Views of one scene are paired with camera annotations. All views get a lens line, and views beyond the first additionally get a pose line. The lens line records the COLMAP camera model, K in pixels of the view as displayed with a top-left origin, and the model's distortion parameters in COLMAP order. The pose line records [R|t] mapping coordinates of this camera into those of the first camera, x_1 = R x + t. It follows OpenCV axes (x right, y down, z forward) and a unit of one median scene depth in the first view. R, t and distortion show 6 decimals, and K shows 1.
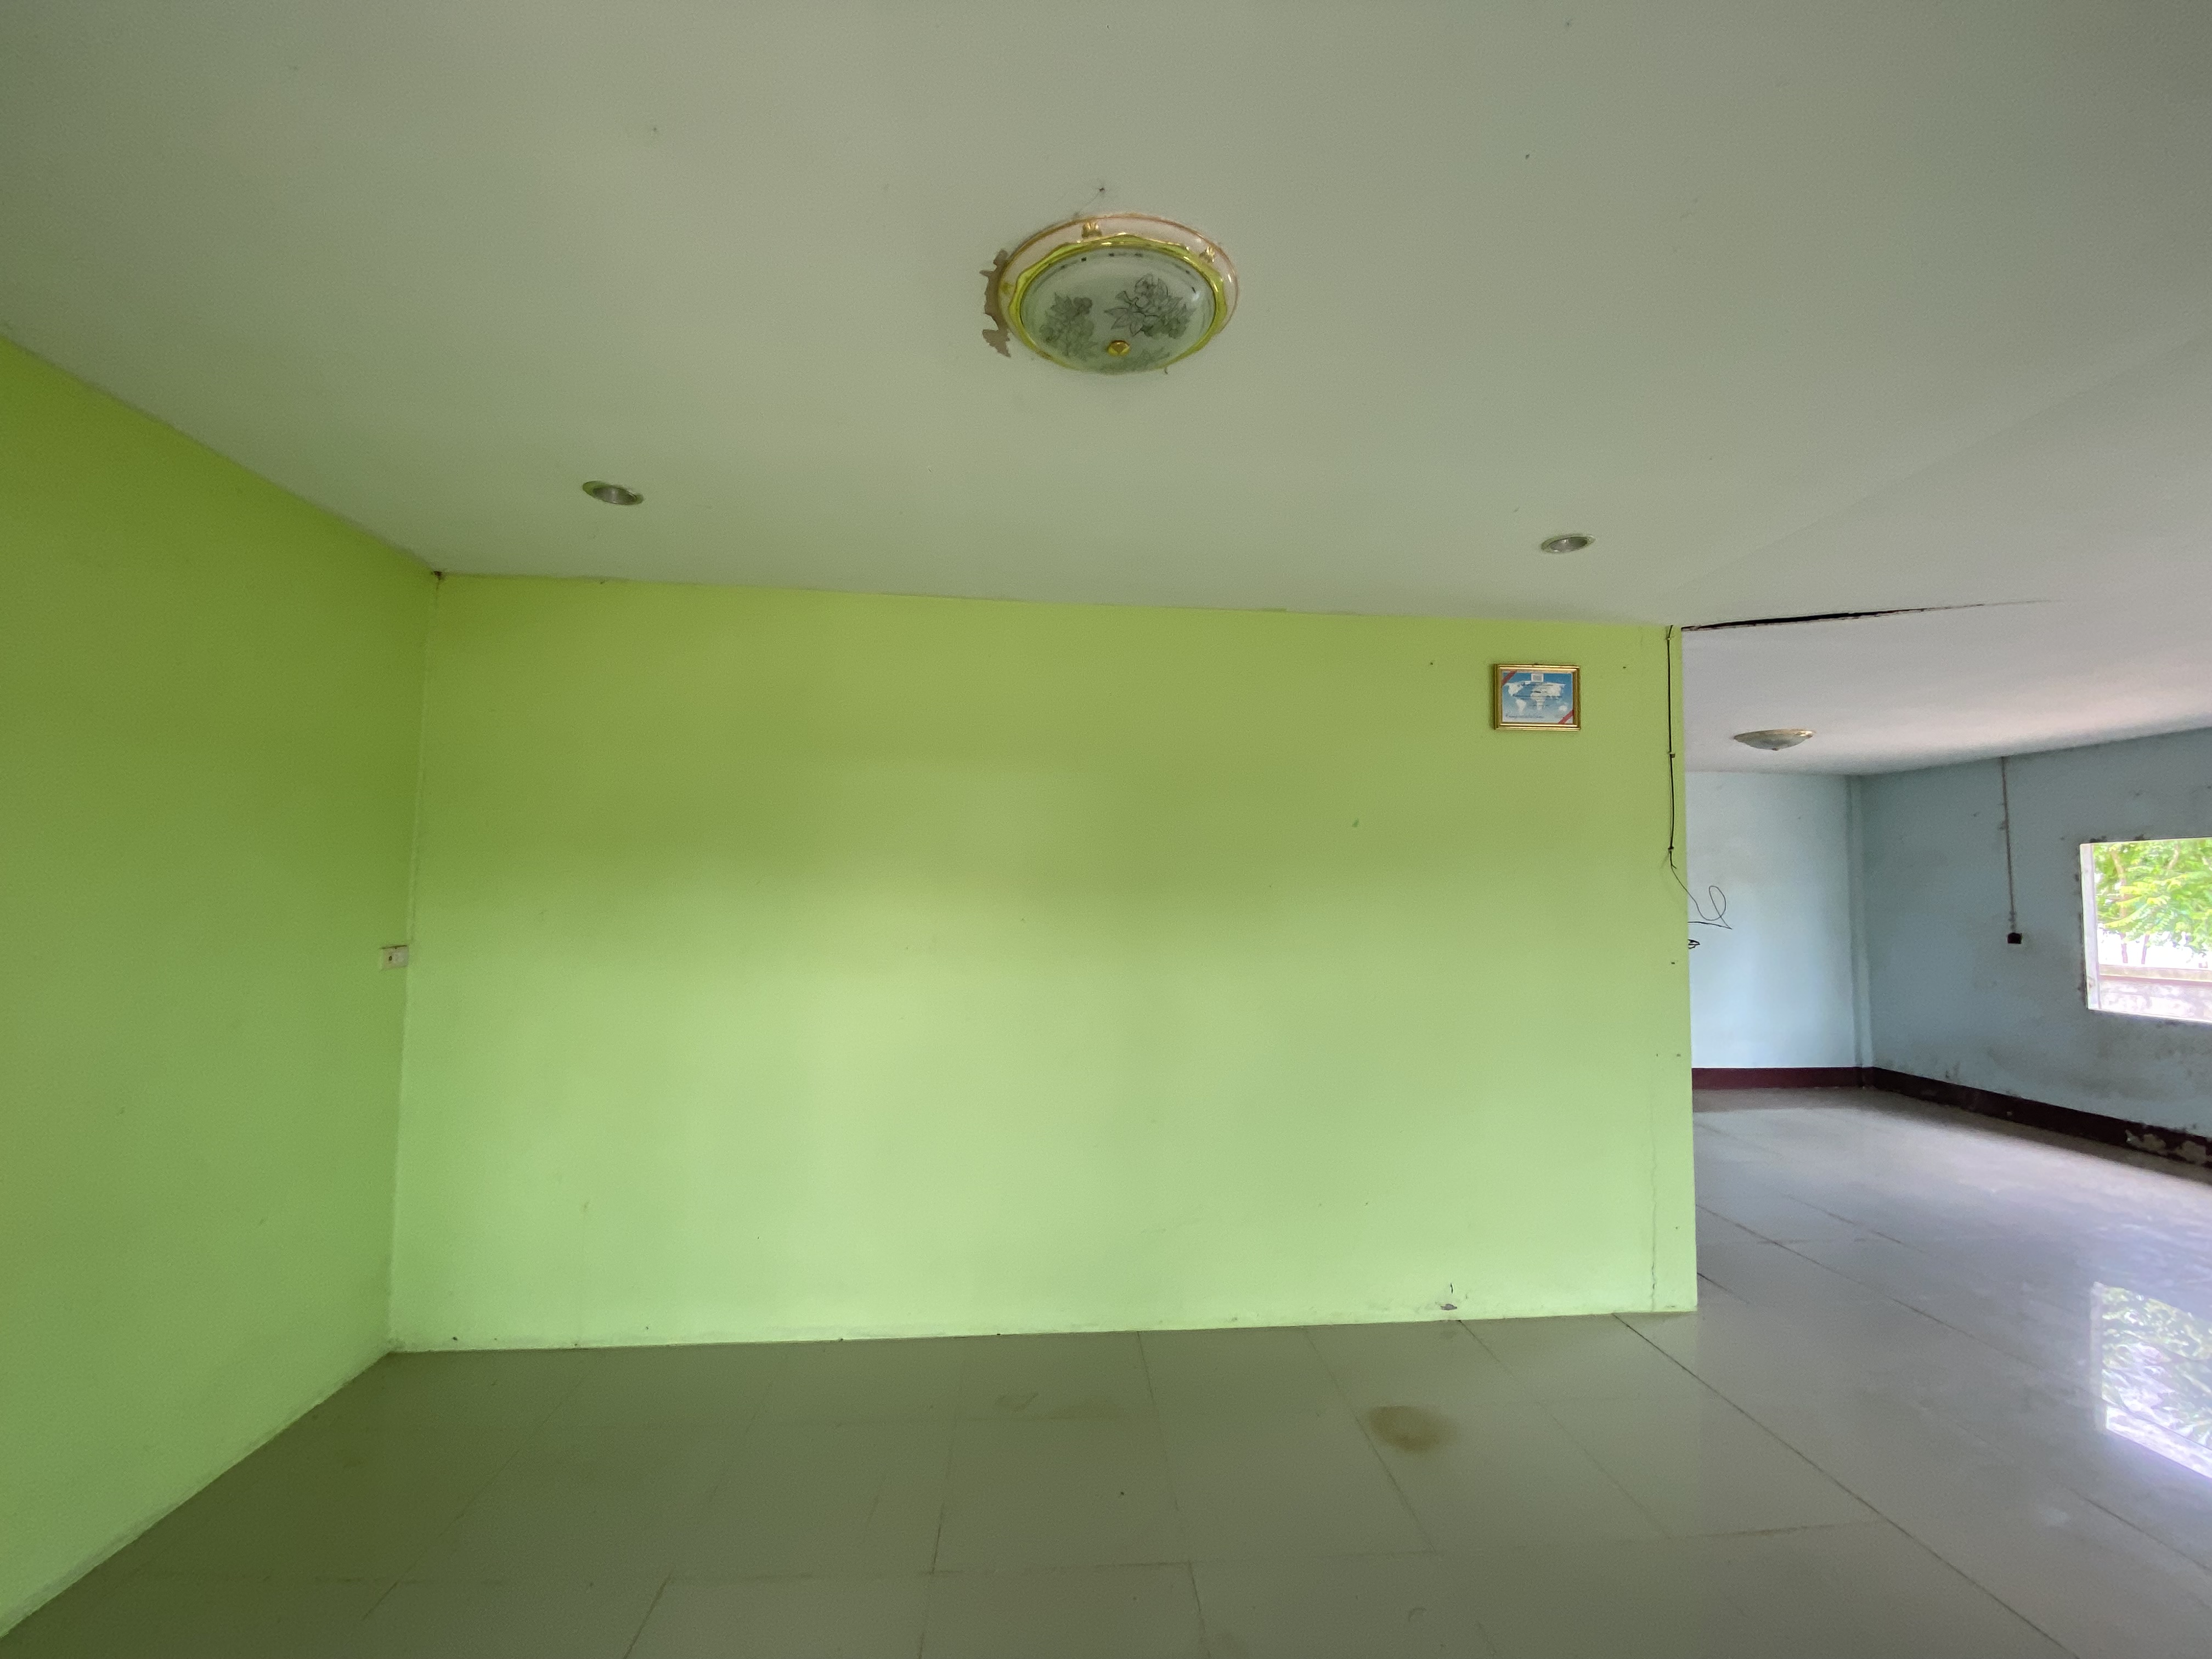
lens RADIAL K [[876.4, 0, 1111.8], [0, 876.4, 831.2], [0, 0, 1]] dist [-0.000495, -0.011736]
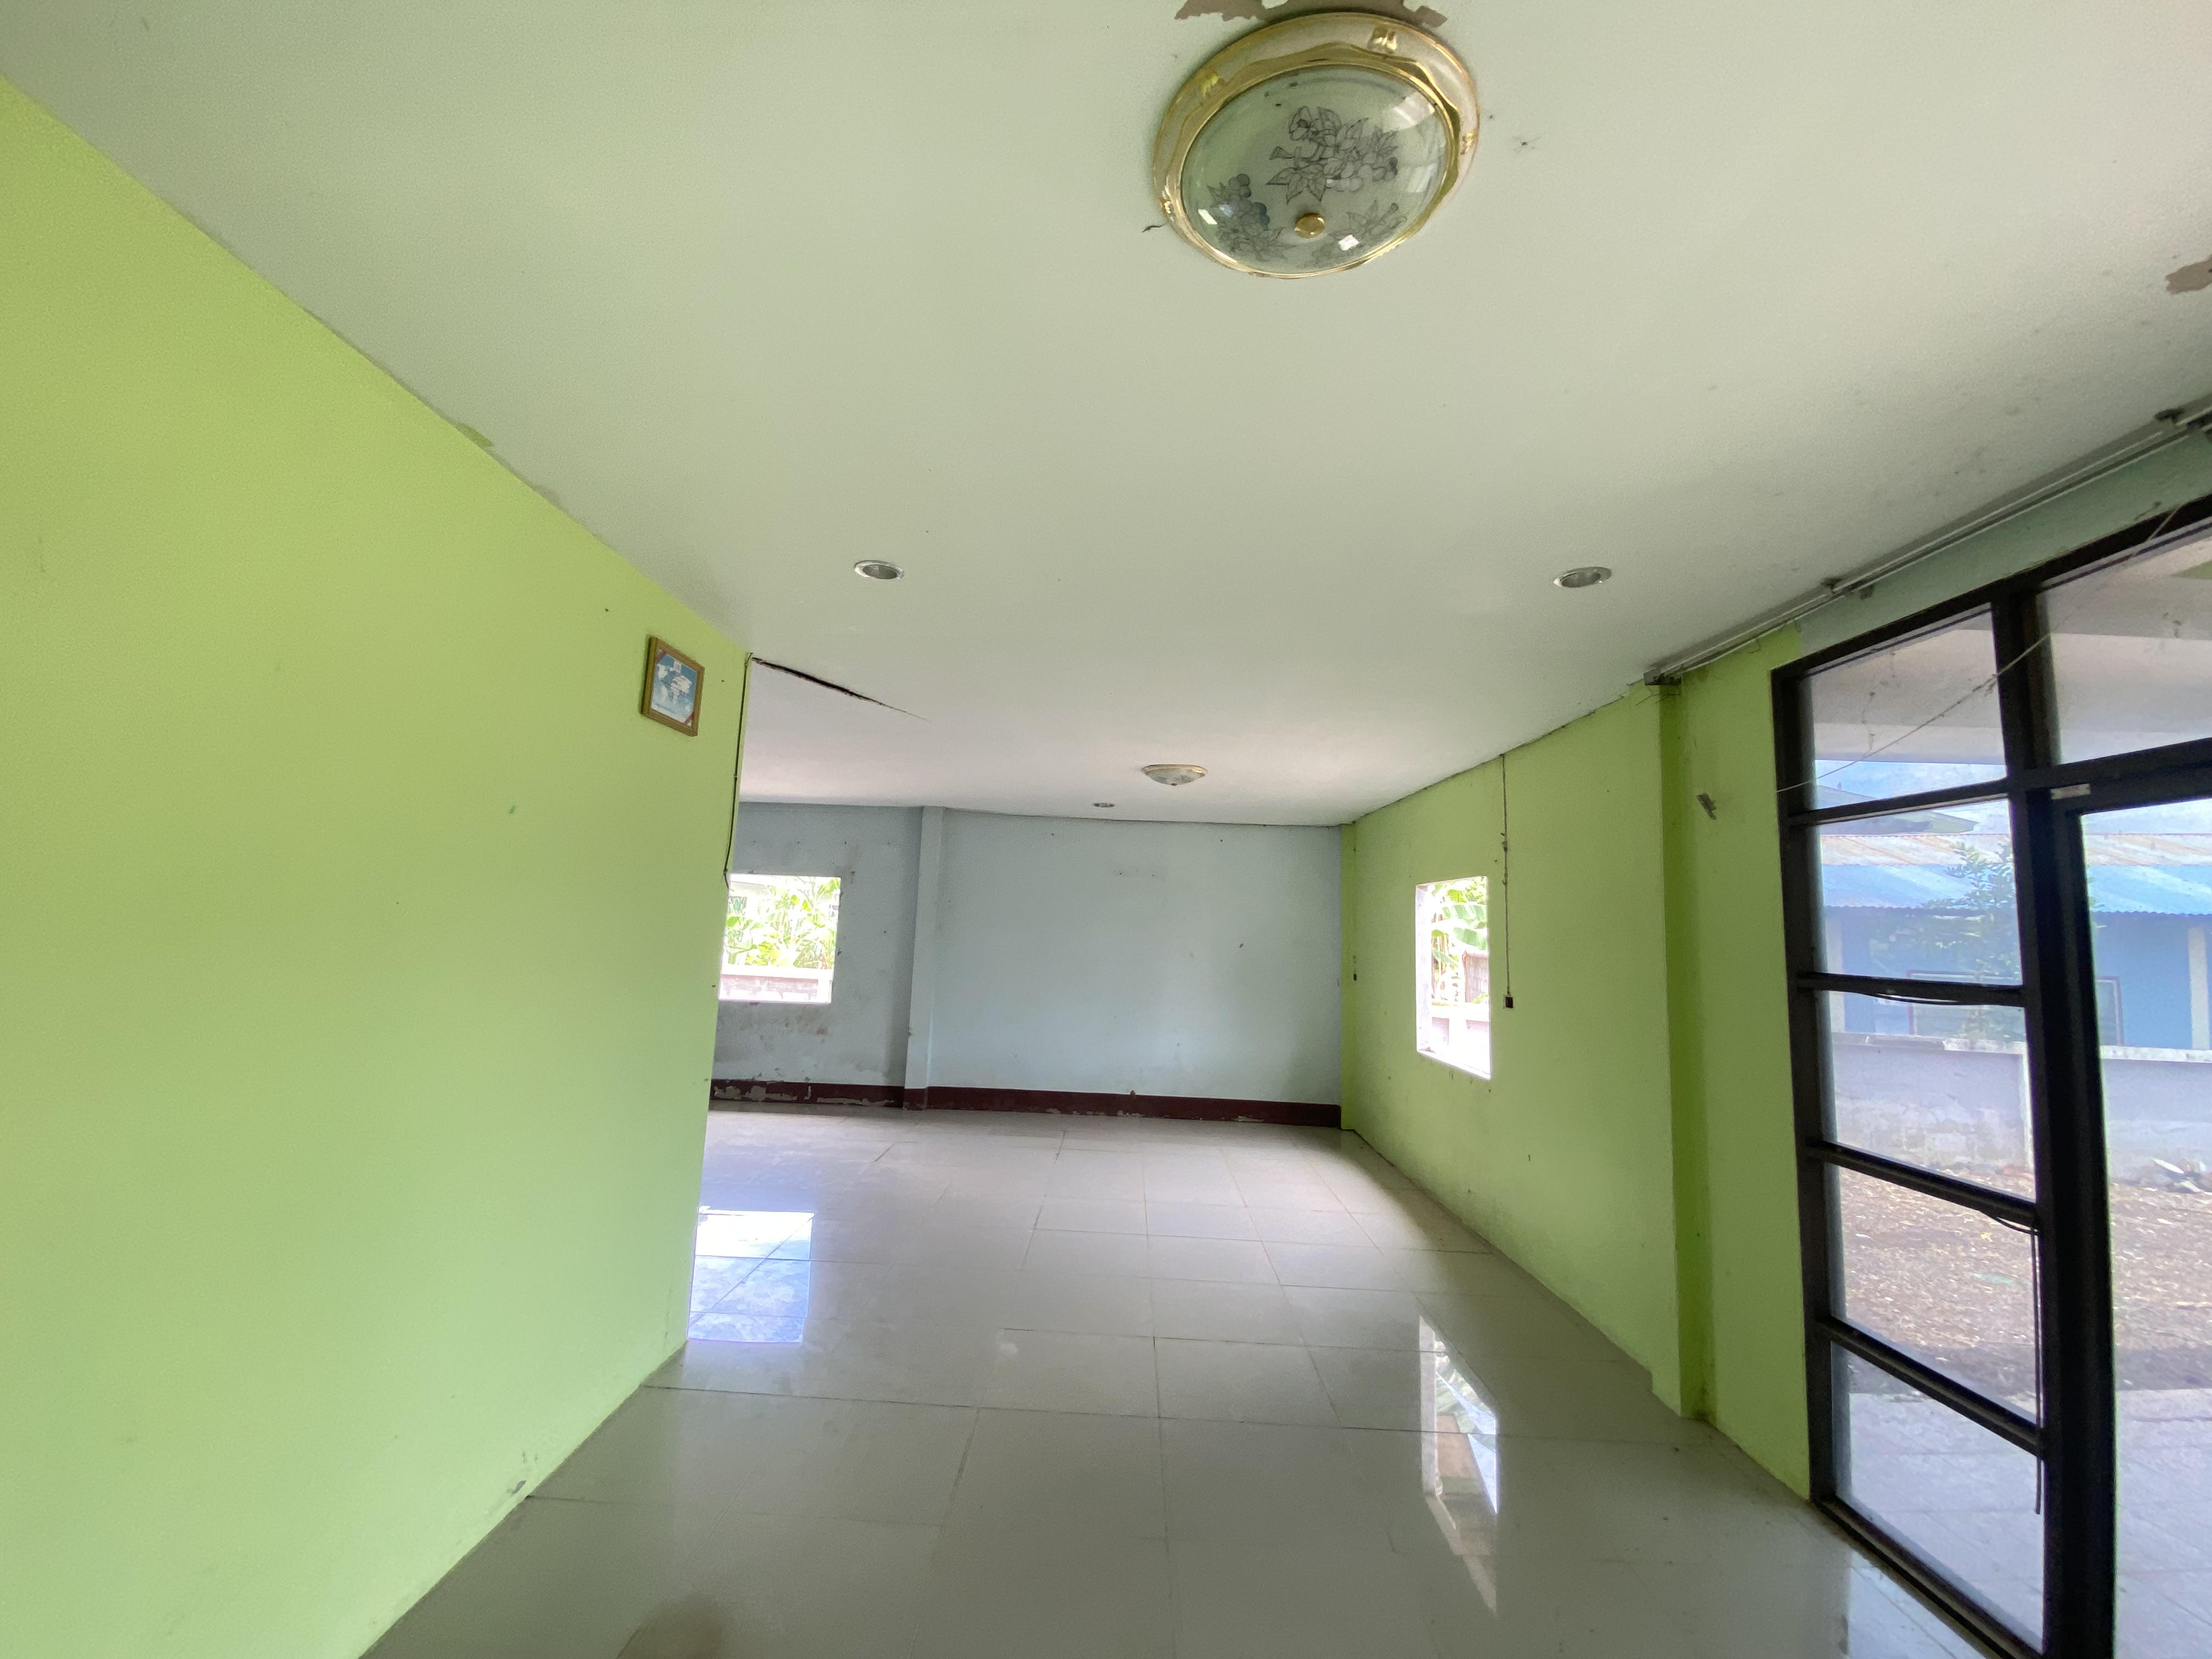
lens RADIAL K [[876.4, 0, 1111.8], [0, 876.4, 831.2], [0, 0, 1]] dist [-0.000495, -0.011736]
pose [[0.105992, 0.102607, 0.989059, -0.306112], [-0.099608, 0.990754, -0.092108, 0.023136], [-0.989365, -0.088755, 0.115232, 0.451796]]
